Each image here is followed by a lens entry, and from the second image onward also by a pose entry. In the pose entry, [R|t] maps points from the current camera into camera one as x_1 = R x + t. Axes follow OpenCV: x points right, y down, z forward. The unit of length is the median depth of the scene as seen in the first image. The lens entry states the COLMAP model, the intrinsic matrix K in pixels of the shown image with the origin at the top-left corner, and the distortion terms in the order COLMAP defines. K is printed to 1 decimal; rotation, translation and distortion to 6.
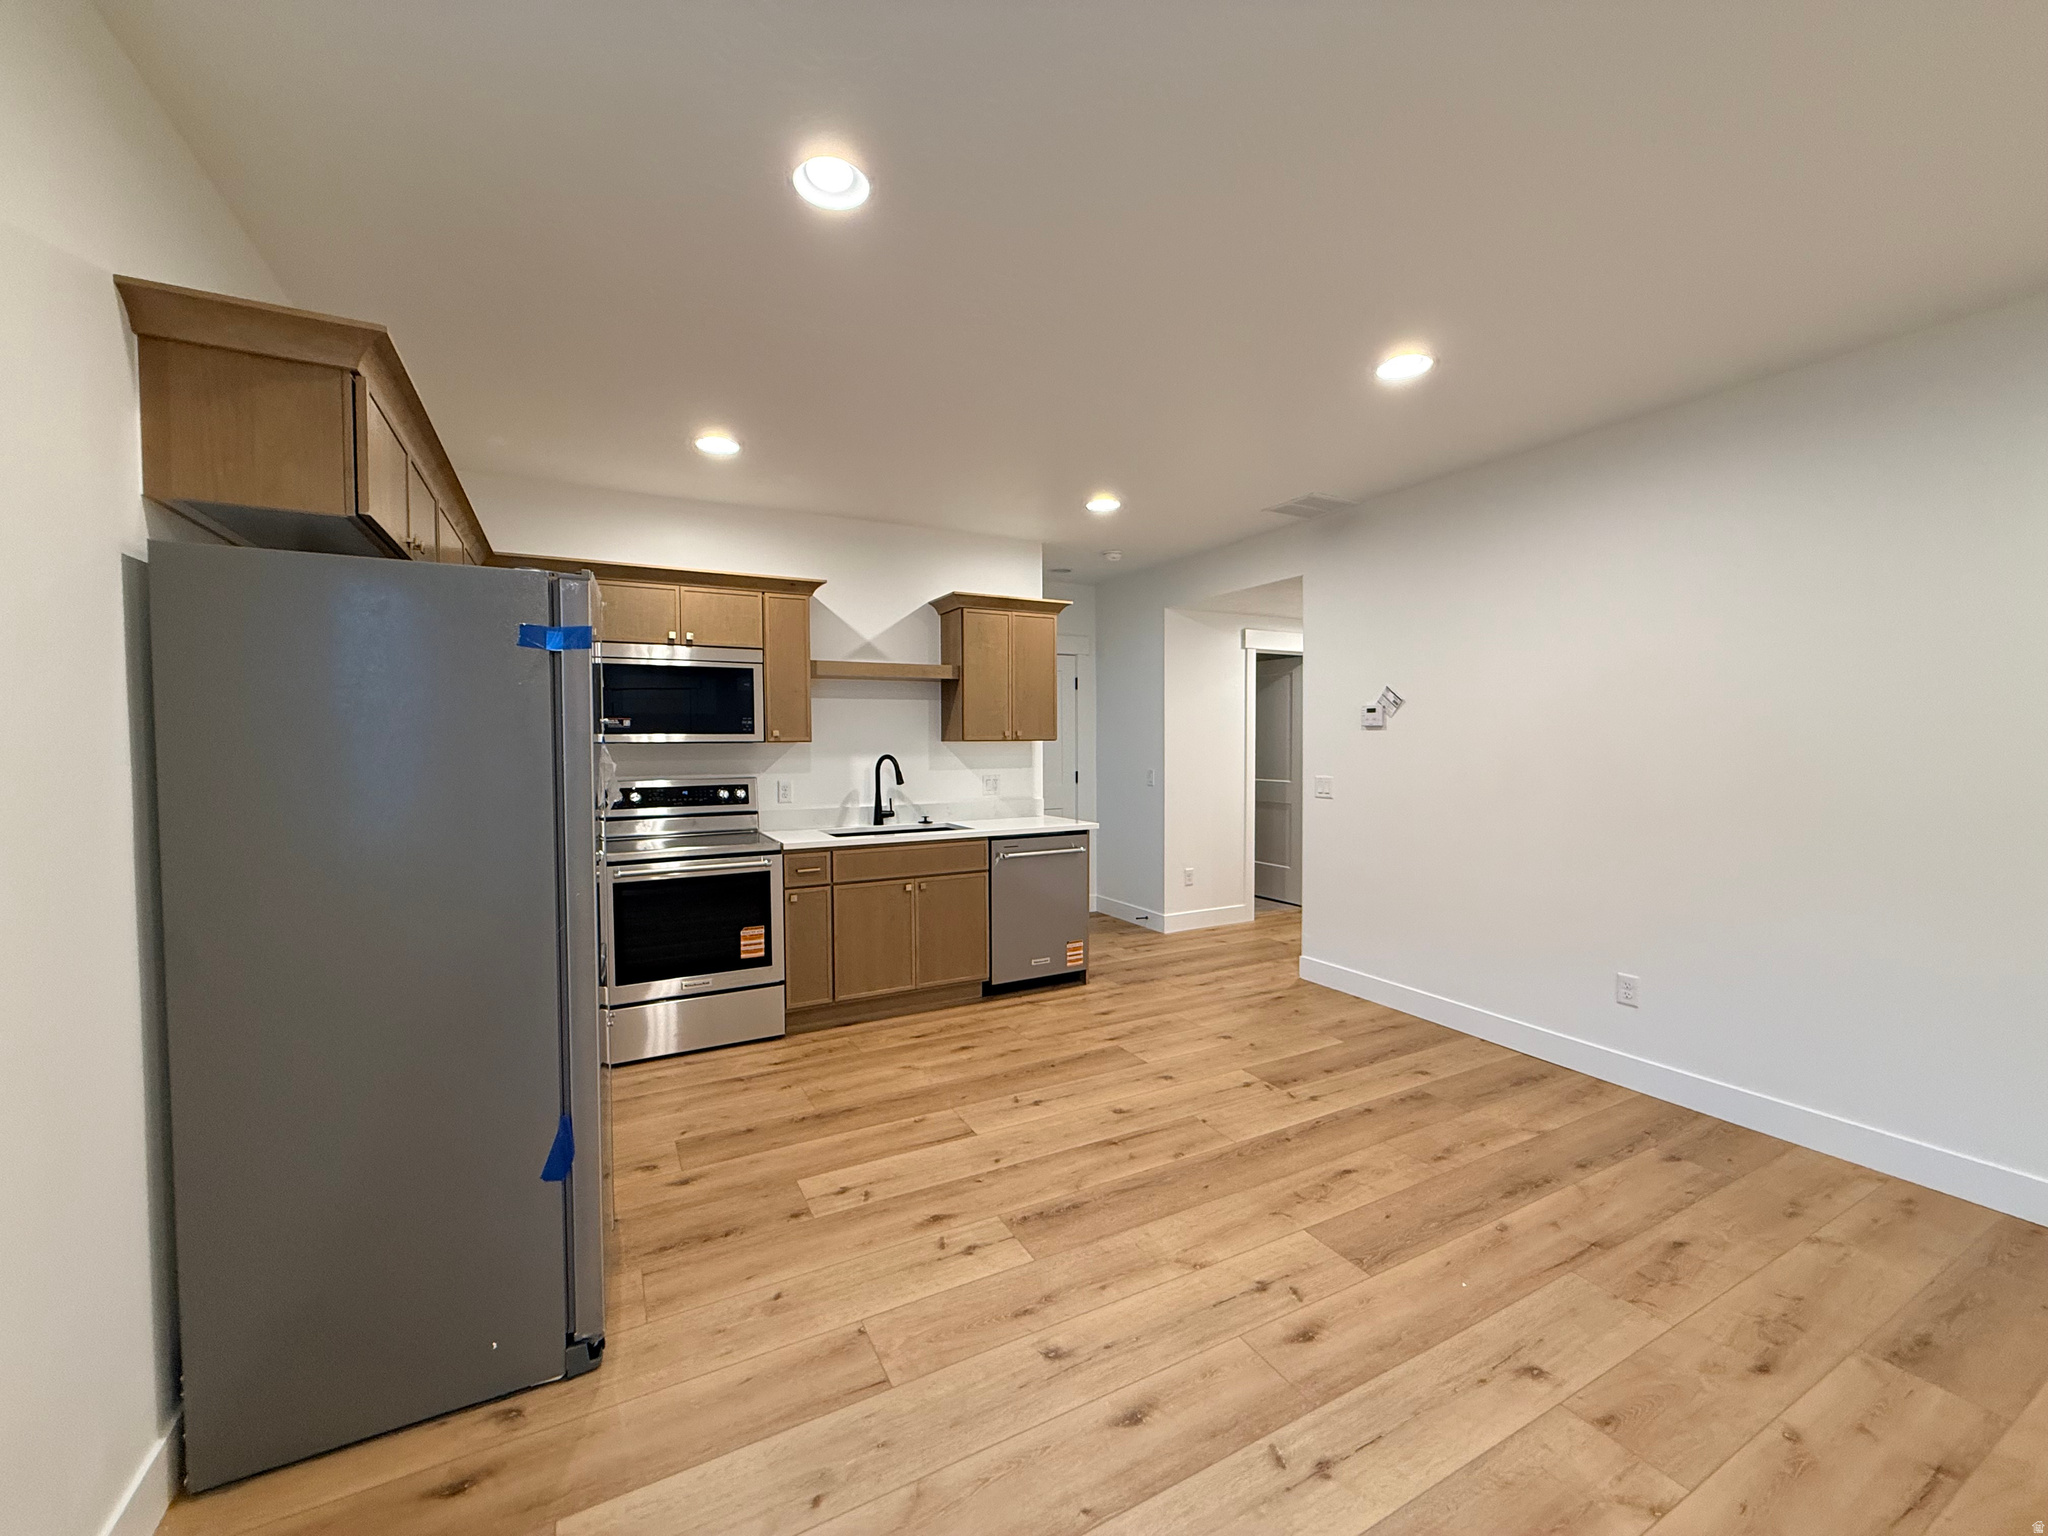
lens RADIAL K [[814.8, 0, 1018.5], [0, 814.8, 768.9], [0, 0, 1]] dist [-0.000370, -0.000005]
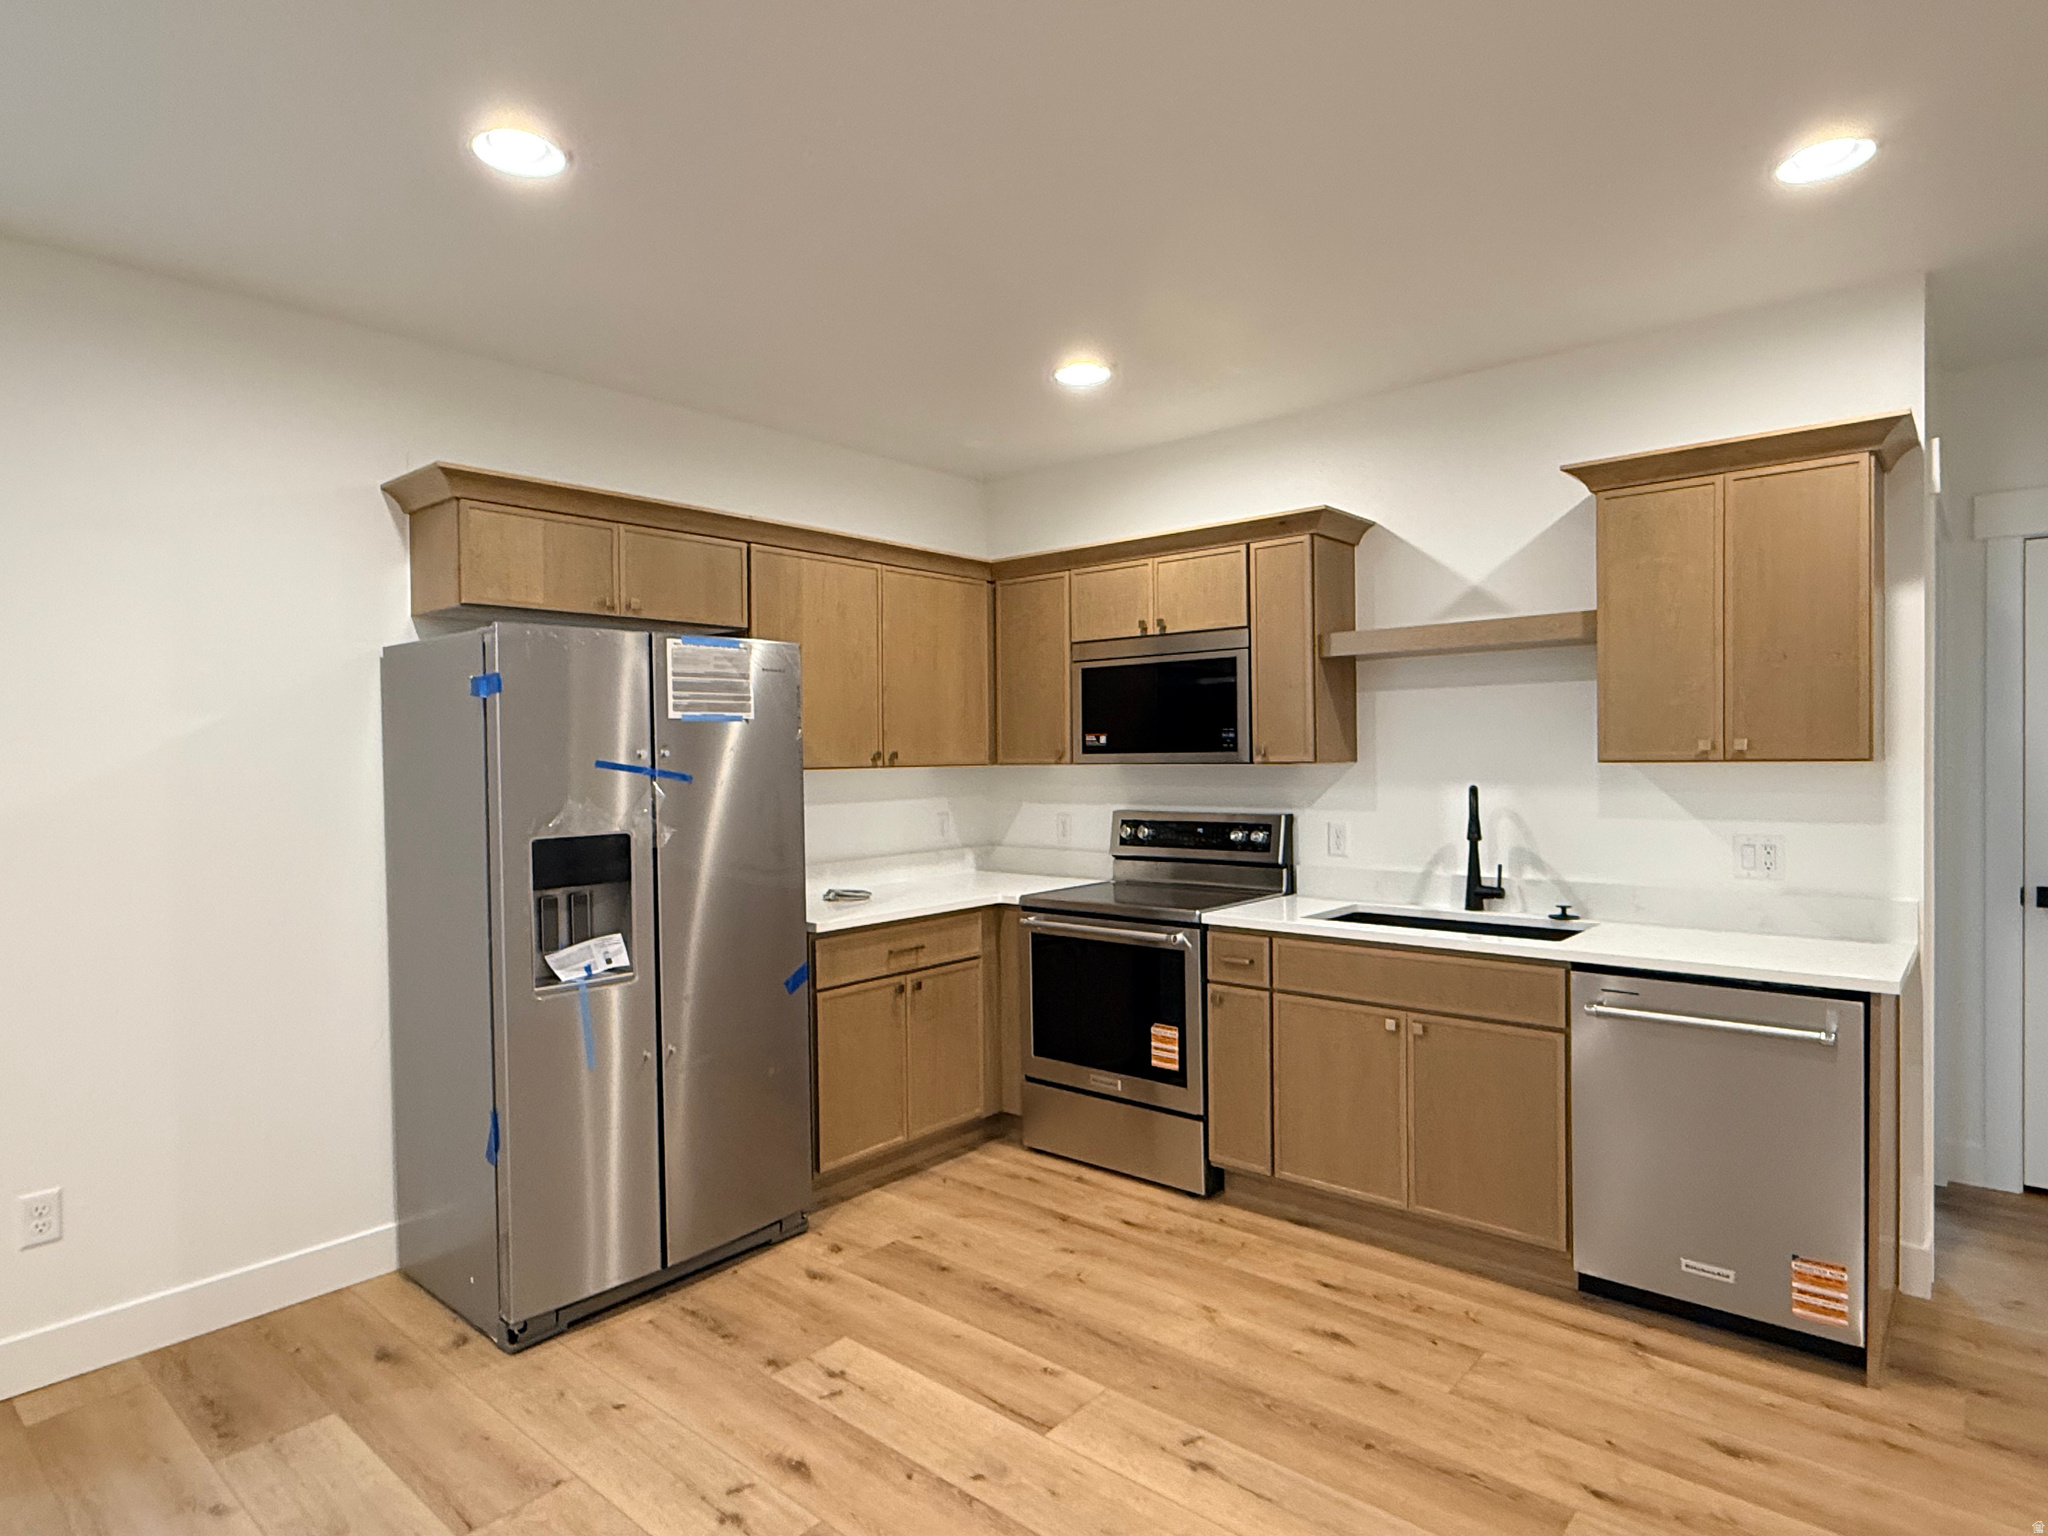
lens RADIAL K [[1137.6, 0, 1021.5], [0, 1137.6, 770.6], [0, 0, 1]] dist [-0.000757, -0.000127]
pose [[0.360392, 0.014459, -0.932689, 0.605480], [-0.021441, 0.999744, 0.007214, -0.035658], [0.932555, 0.017398, 0.360609, 0.576017]]
